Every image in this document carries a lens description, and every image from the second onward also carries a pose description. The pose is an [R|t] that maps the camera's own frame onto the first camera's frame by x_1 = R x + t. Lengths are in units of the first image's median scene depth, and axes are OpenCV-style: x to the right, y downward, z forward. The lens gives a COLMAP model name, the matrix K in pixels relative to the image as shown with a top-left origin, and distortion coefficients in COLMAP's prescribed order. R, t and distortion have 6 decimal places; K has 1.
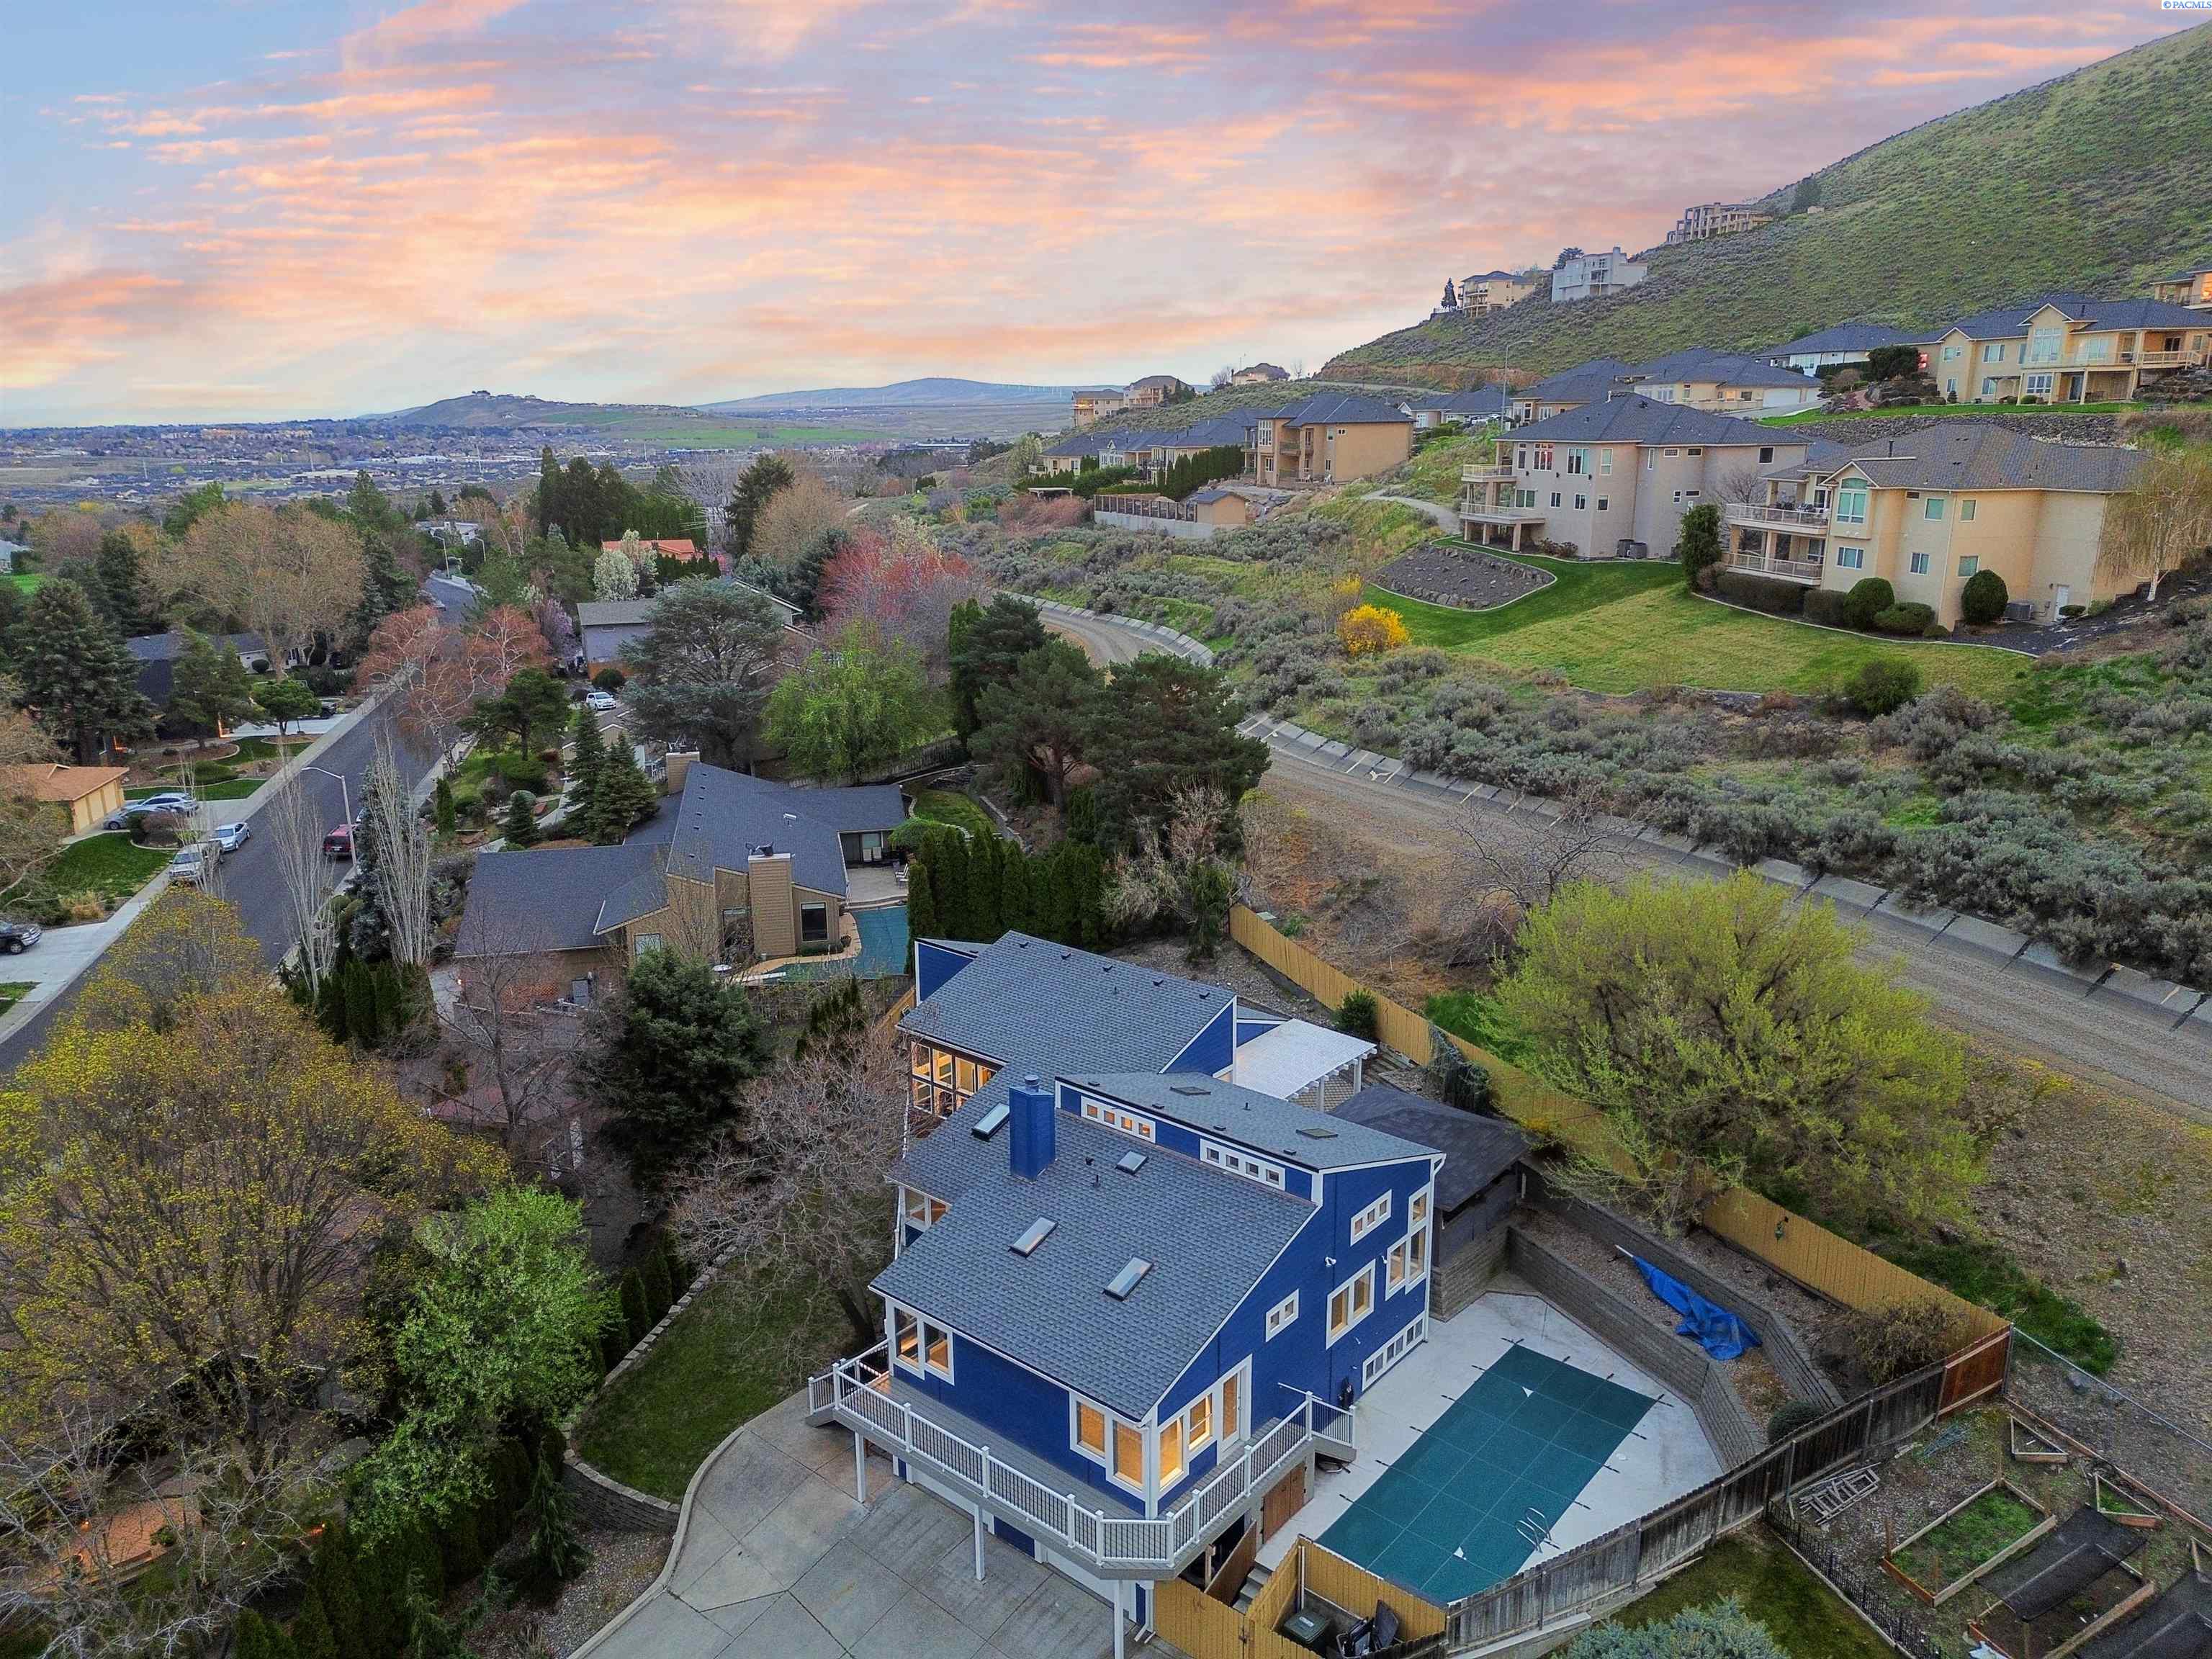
lens RADIAL K [[1549.0, 0, 1116.3], [0, 1549.0, 827.1], [0, 0, 1]] dist [0.083389, -0.082298]
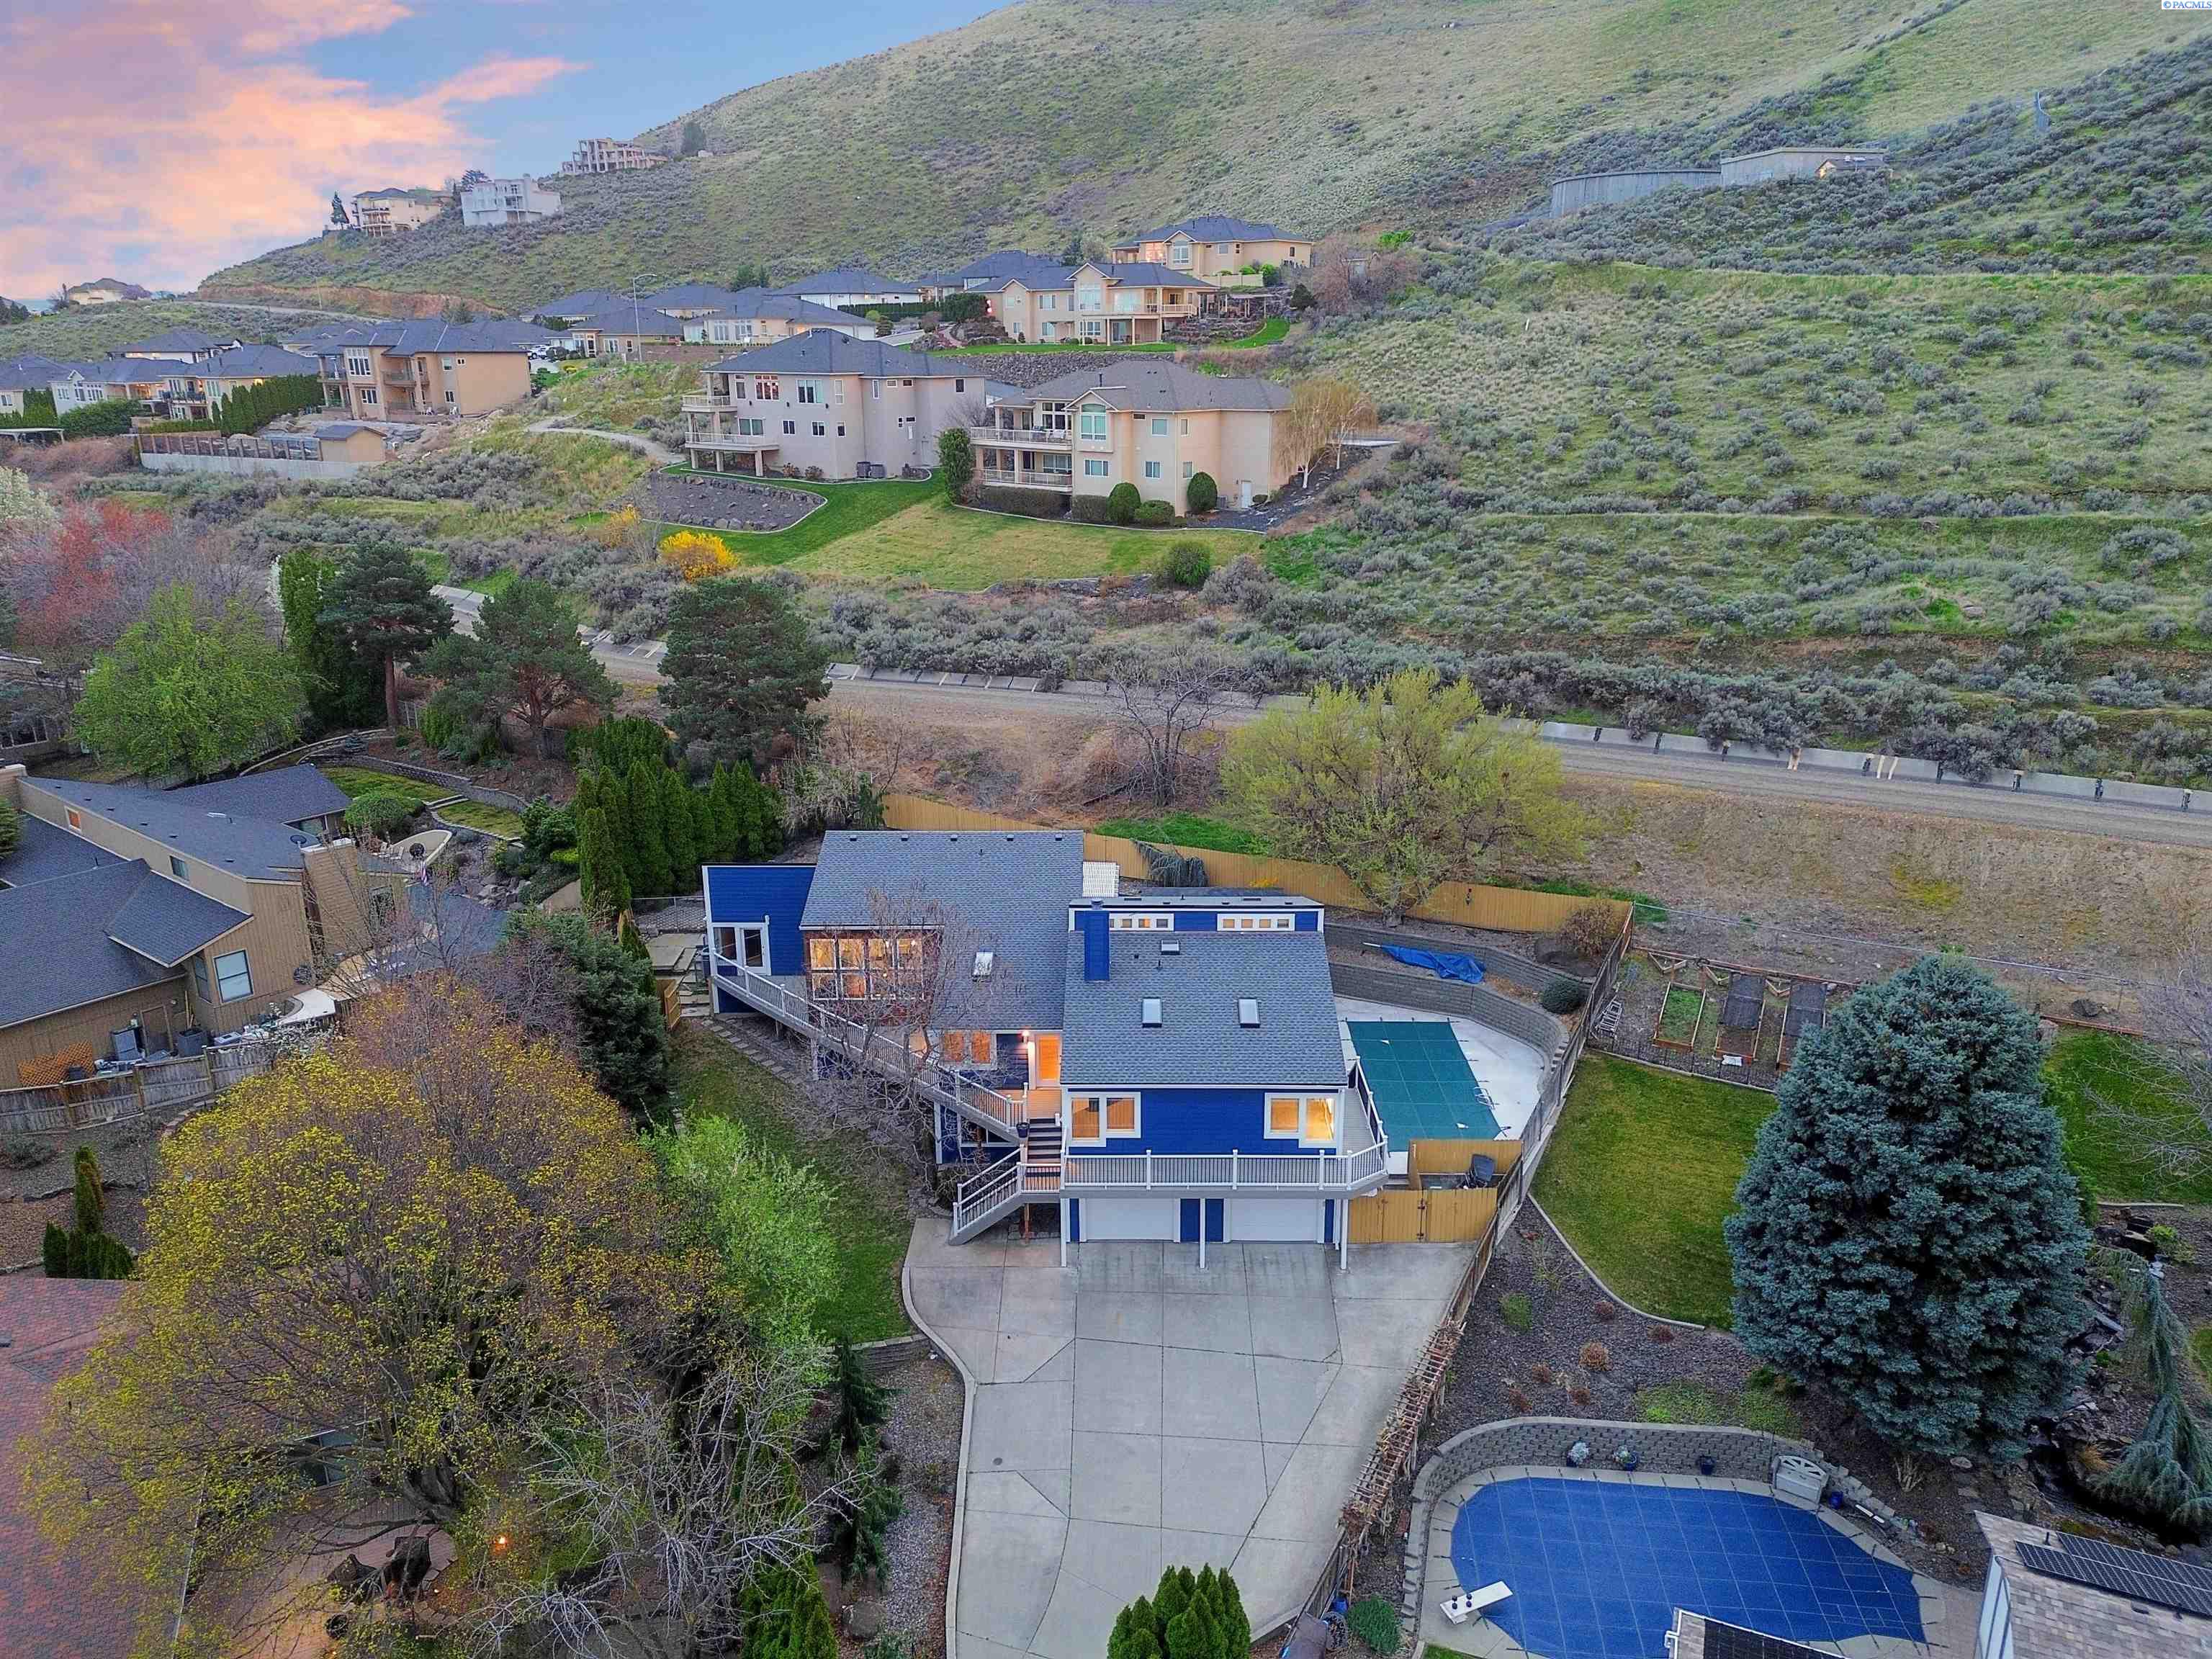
lens RADIAL K [[1549.0, 0, 1116.3], [0, 1549.0, 827.1], [0, 0, 1]] dist [0.083389, -0.082298]
pose [[0.773459, -0.184143, 0.606509, -0.246007], [0.159779, 0.982612, 0.094572, -0.002440], [-0.613378, 0.023760, 0.789432, 0.007683]]
